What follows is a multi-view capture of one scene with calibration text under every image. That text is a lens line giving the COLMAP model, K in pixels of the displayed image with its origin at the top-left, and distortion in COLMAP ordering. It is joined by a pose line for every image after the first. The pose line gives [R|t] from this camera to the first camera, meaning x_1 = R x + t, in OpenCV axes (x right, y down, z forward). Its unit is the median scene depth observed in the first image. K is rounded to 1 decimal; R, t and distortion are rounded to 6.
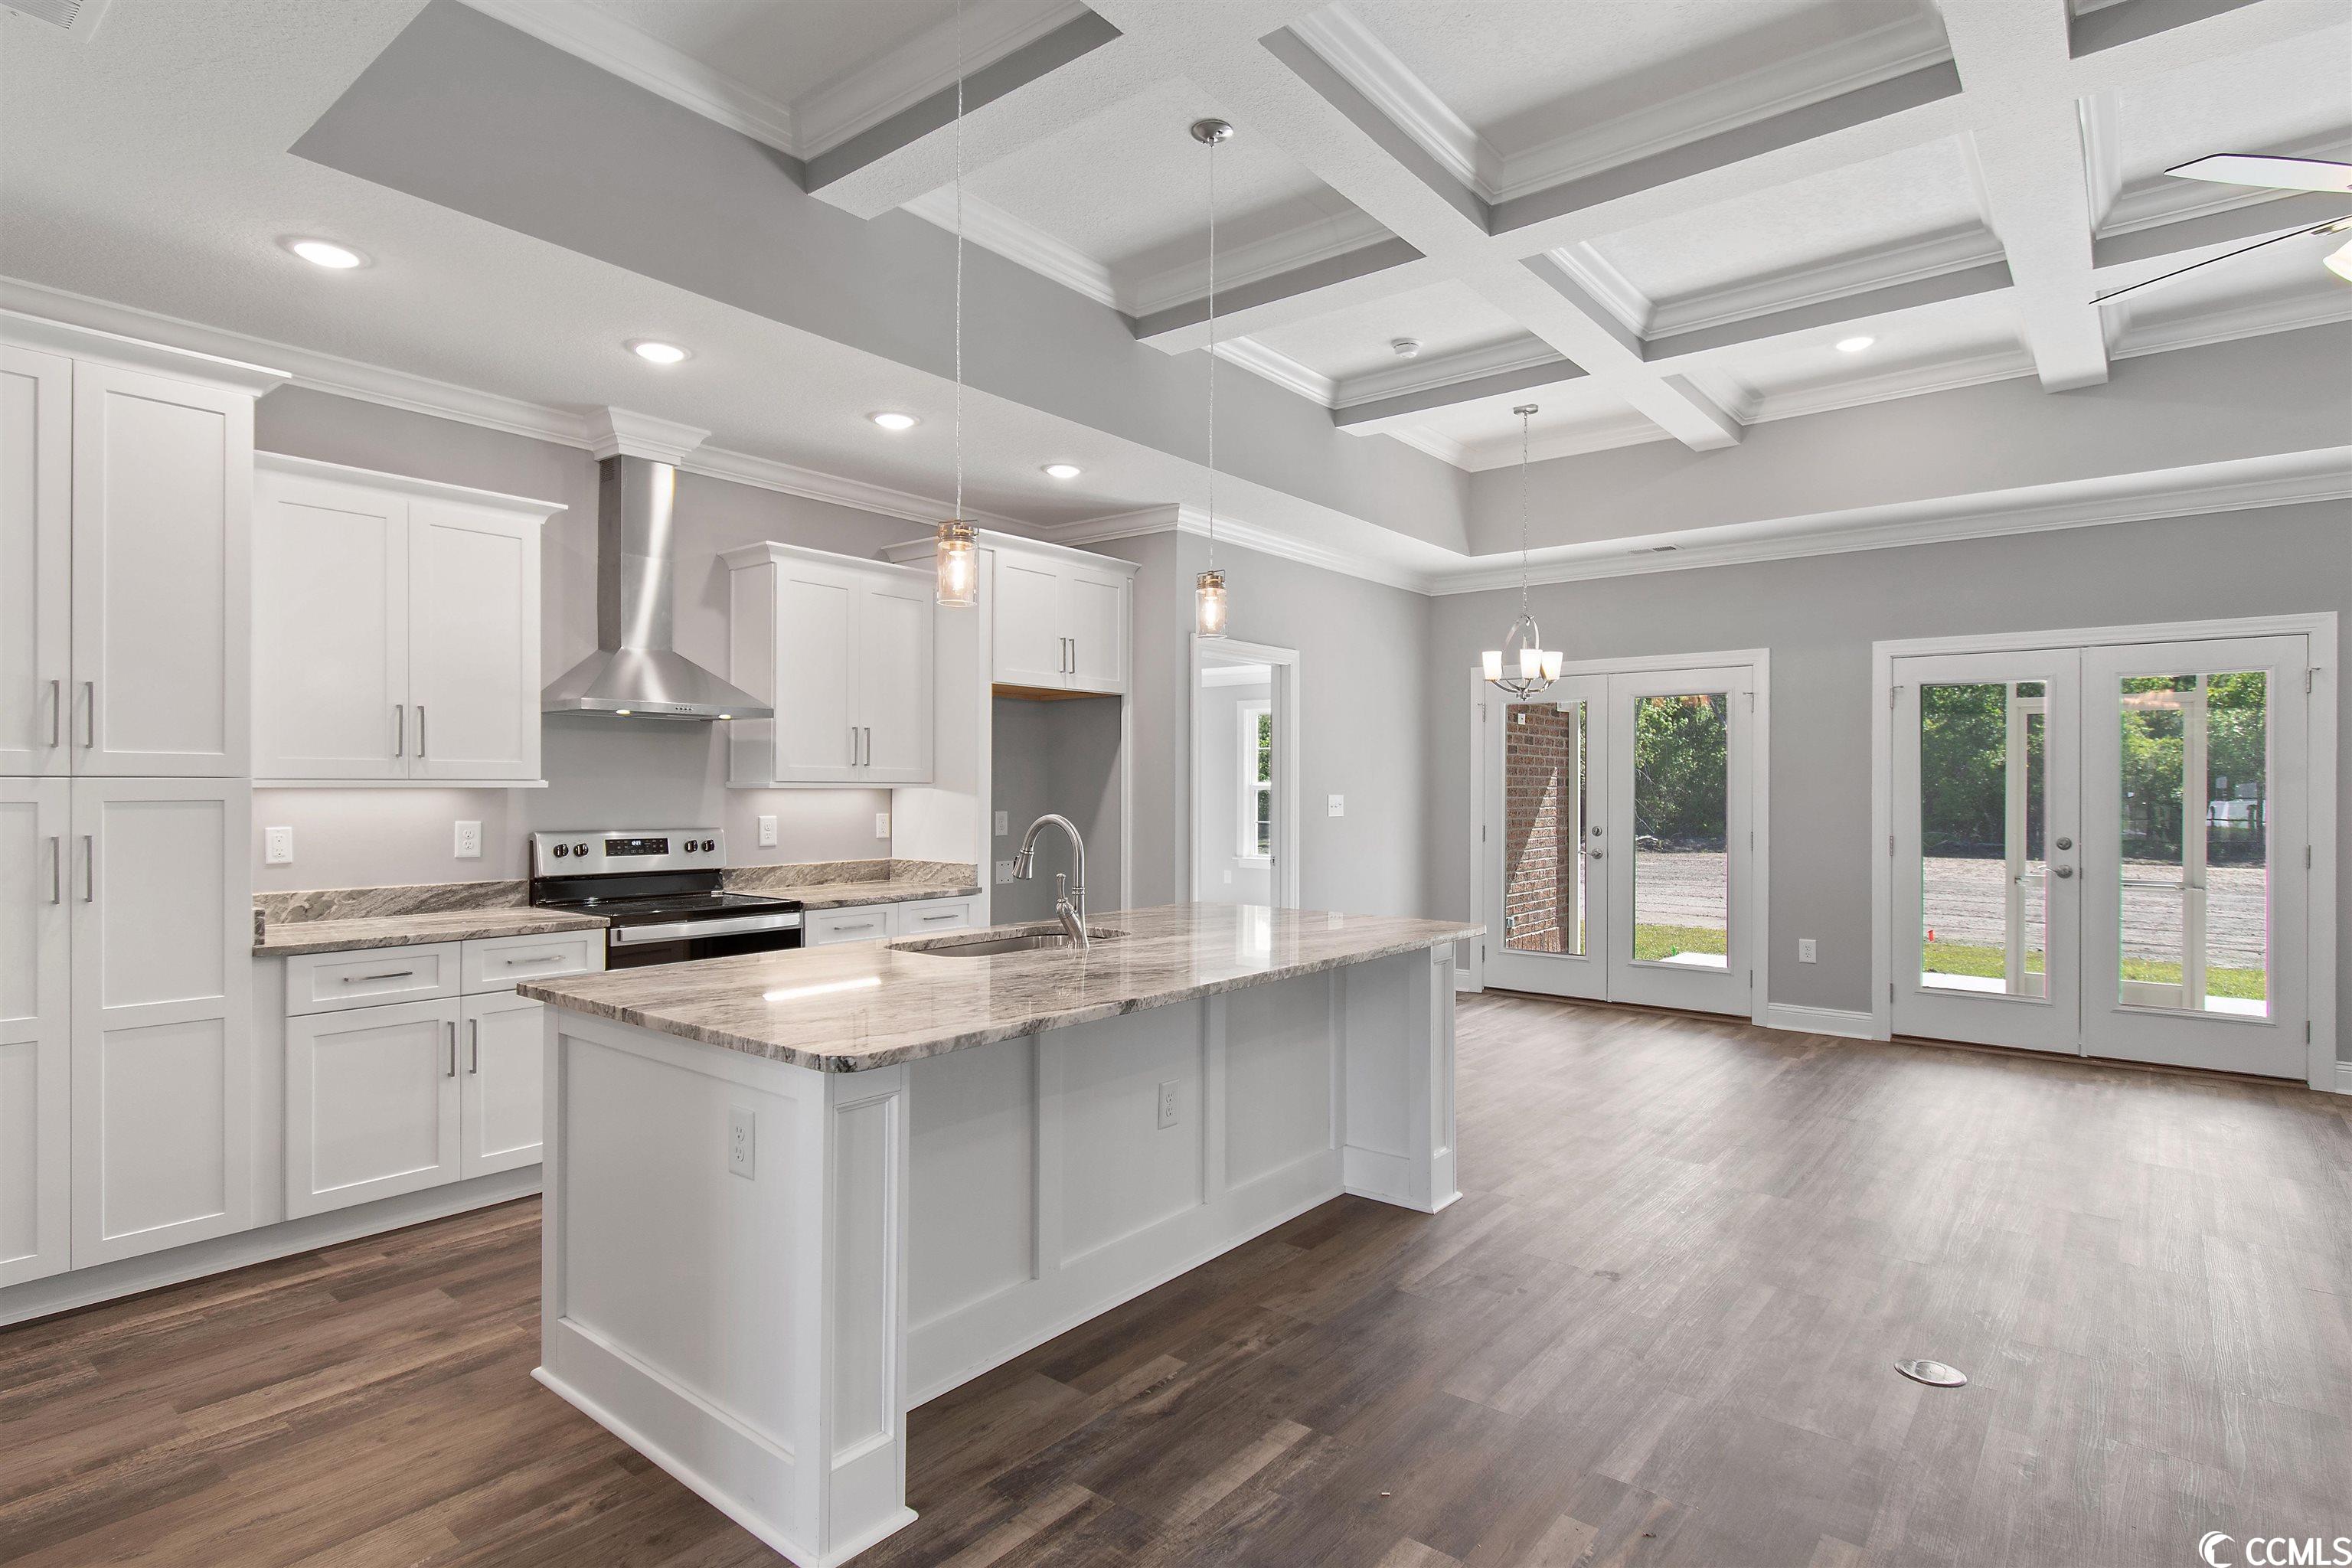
lens RADIAL K [[1211.4, 0, 1173.7], [0, 1211.4, 786.2], [0, 0, 1]] dist [0.002214, 0.000112]
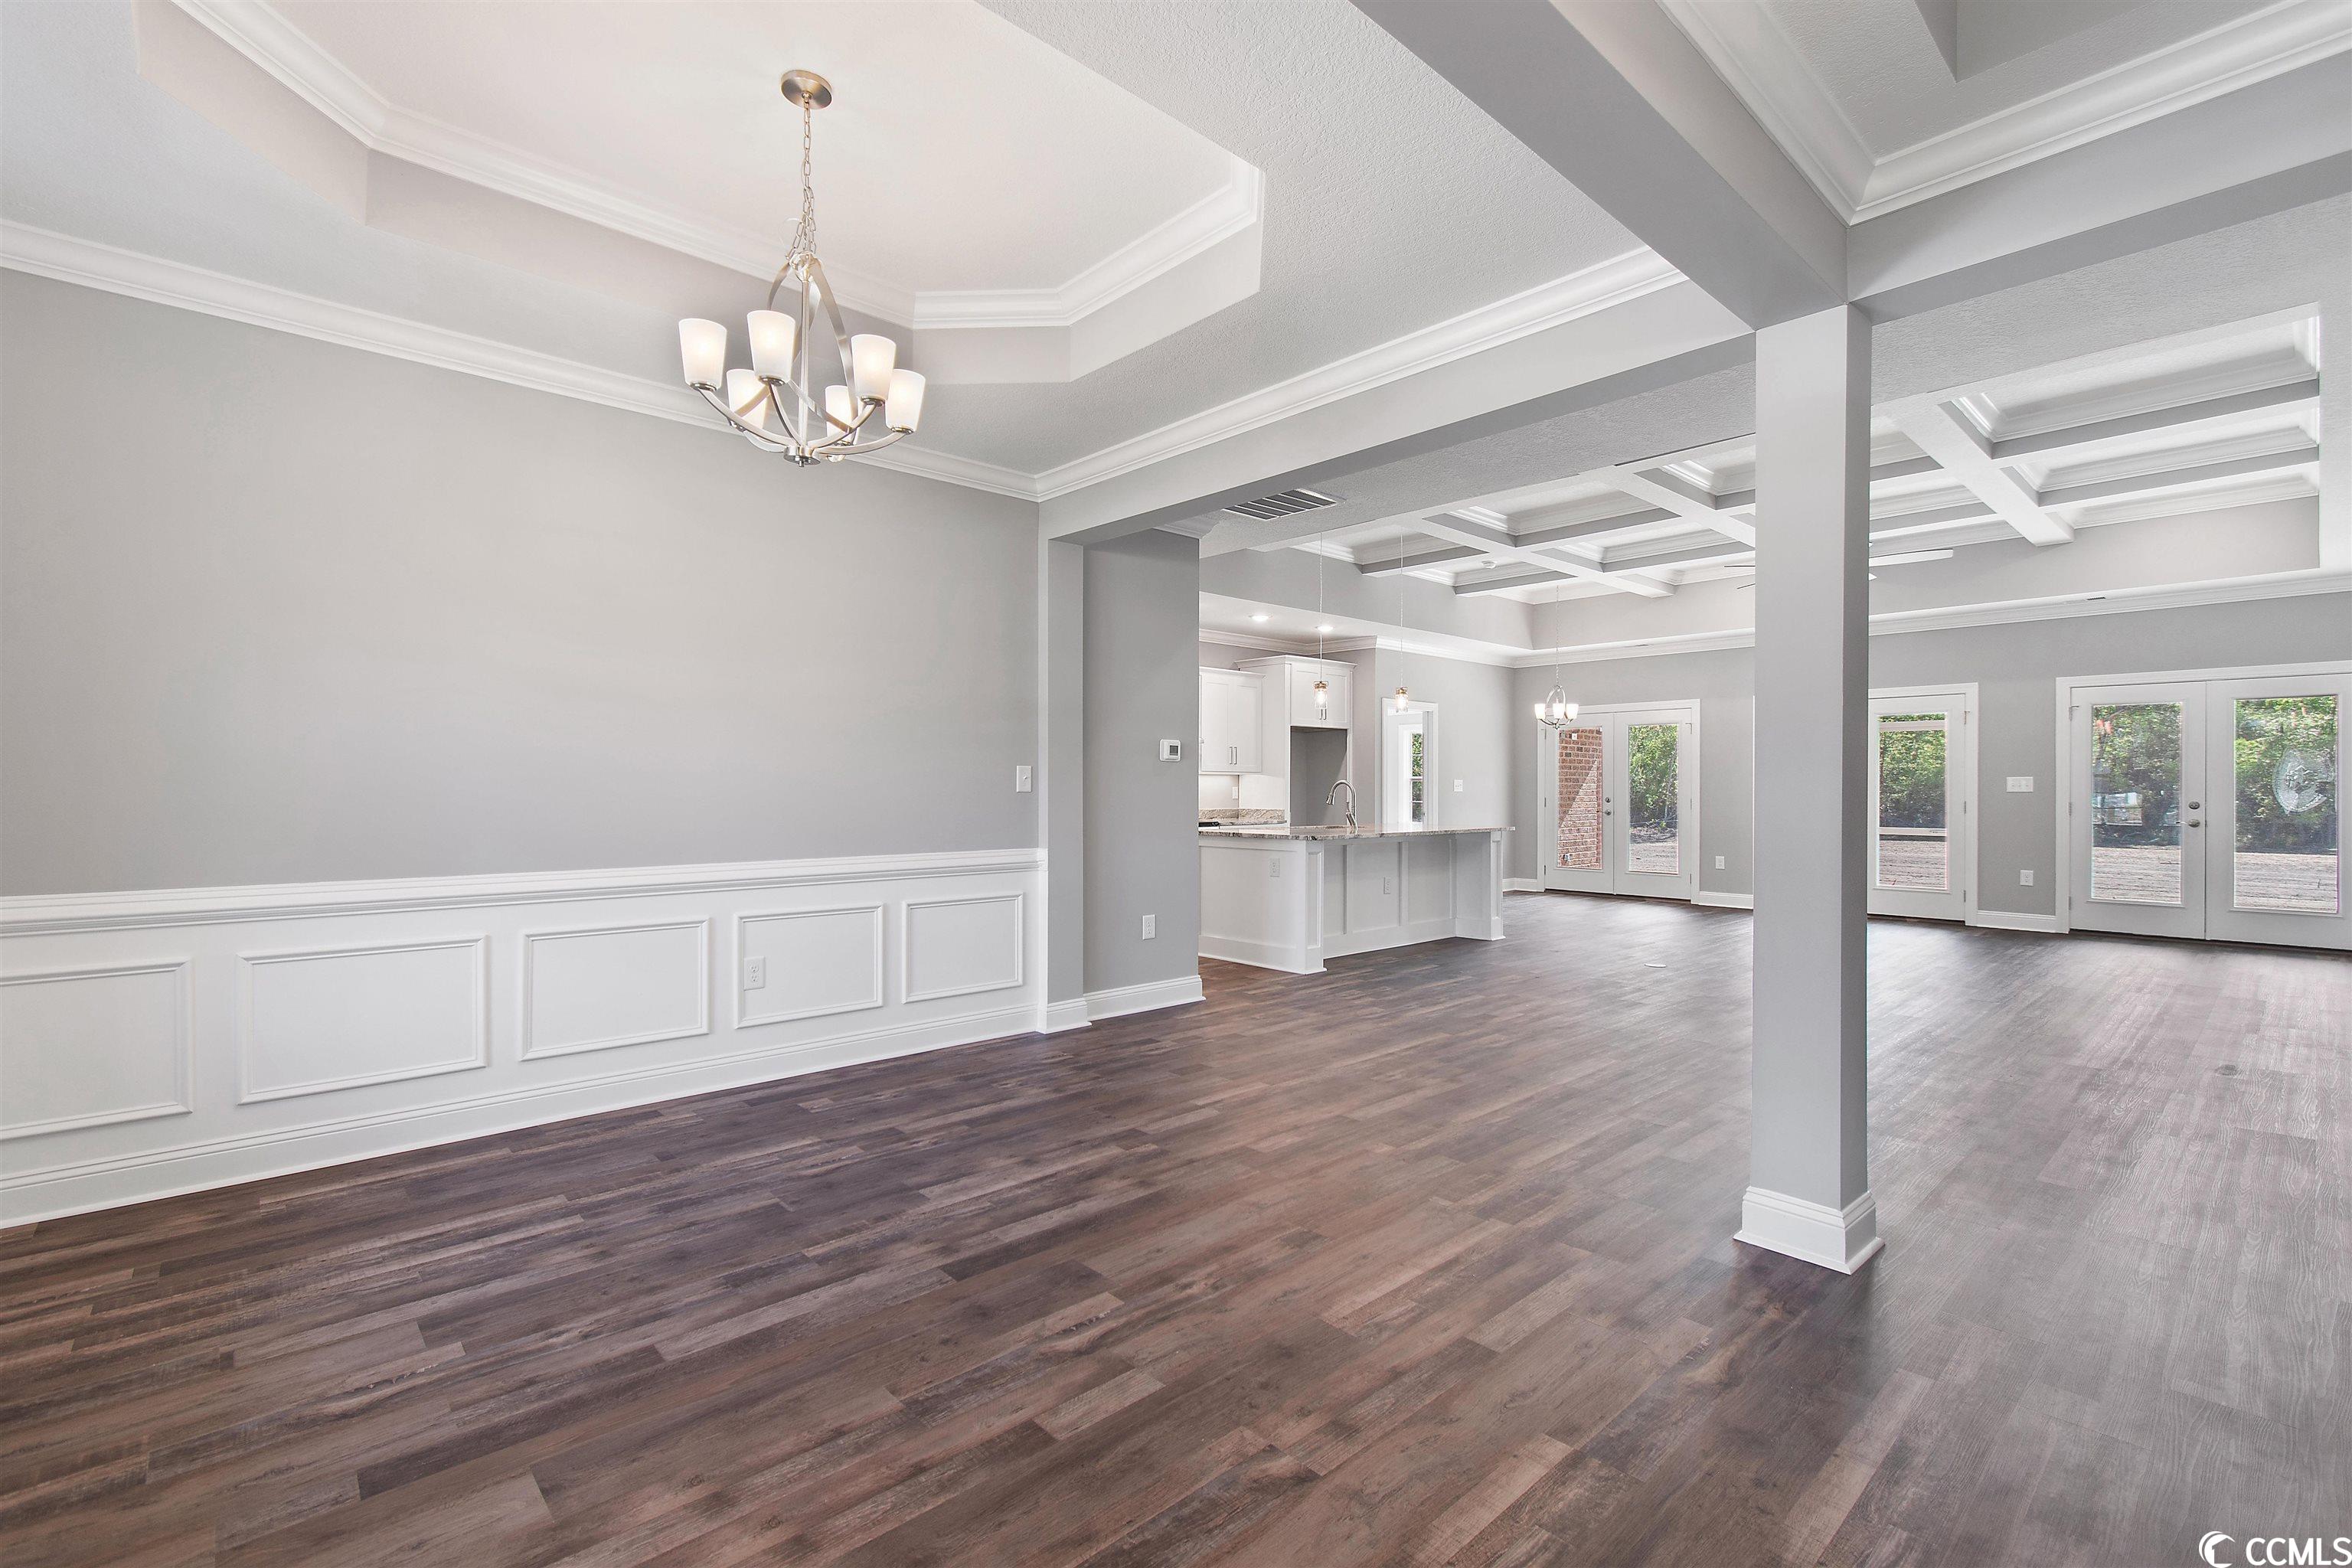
lens RADIAL K [[1068.7, 0, 1167.0], [0, 1068.7, 793.9], [0, 0, 1]] dist [0.005837, -0.002701]
pose [[0.988969, 0.000496, -0.148125, -0.094934], [0.000375, 0.999983, 0.005852, 0.027813], [0.148125, -0.005843, 0.988951, -1.000271]]
